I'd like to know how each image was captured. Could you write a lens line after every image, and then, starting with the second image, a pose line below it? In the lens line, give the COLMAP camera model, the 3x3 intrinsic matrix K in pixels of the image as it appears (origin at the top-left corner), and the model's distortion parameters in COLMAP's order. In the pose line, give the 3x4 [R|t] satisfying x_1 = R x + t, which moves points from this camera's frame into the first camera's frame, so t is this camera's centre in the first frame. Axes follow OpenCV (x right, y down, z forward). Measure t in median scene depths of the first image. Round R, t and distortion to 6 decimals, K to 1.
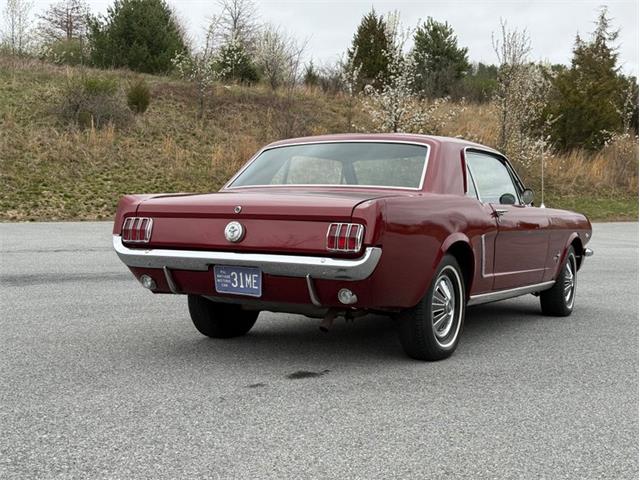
lens RADIAL K [[892.2, 0, 320.0], [0, 892.2, 240.0], [0, 0, 1]] dist [0.167033, -0.249429]
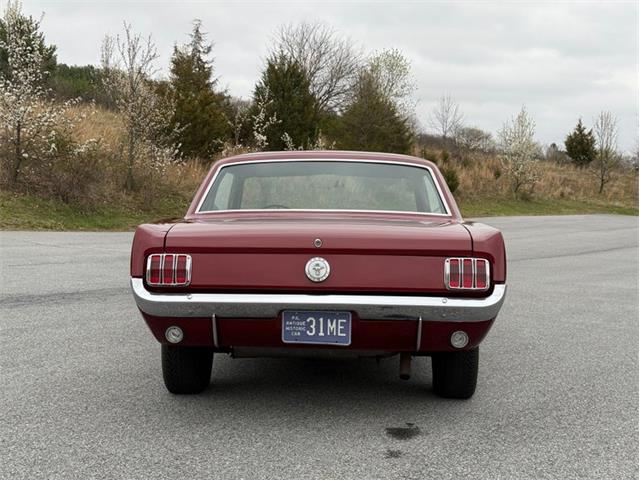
lens RADIAL K [[892.2, 0, 320.0], [0, 892.2, 240.0], [0, 0, 1]] dist [0.167033, -0.249429]
pose [[0.884243, -0.017495, 0.466699, -0.421450], [0.019382, 0.999812, 0.000757, -0.032750], [-0.466625, 0.008376, 0.884416, 0.225565]]
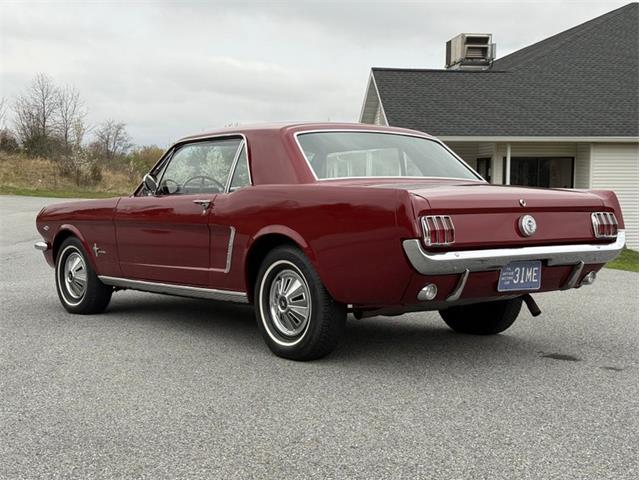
lens RADIAL K [[892.2, 0, 320.0], [0, 892.2, 240.0], [0, 0, 1]] dist [0.167033, -0.249429]
pose [[0.371121, -0.057671, 0.926792, -0.945290], [0.045267, 0.998006, 0.043976, -0.040728], [-0.927481, 0.025633, 0.372992, 0.736437]]
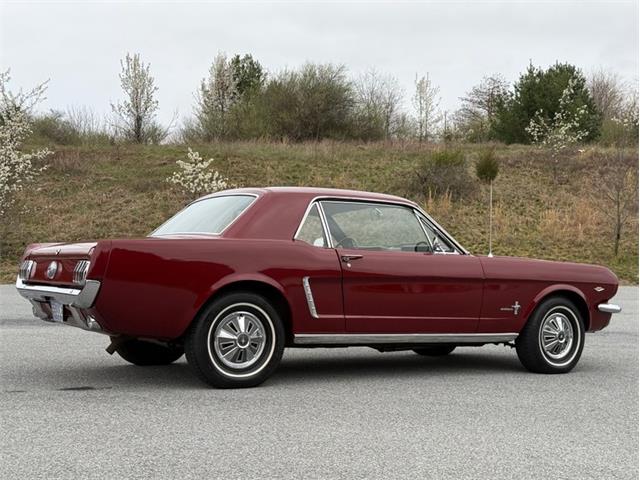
lens RADIAL K [[892.2, 0, 320.0], [0, 892.2, 240.0], [0, 0, 1]] dist [0.167033, -0.249429]
pose [[0.881503, -0.019005, -0.471795, 0.717025], [-0.018250, 0.997072, -0.074262, 0.030888], [0.471825, 0.074072, 0.878575, 0.058383]]
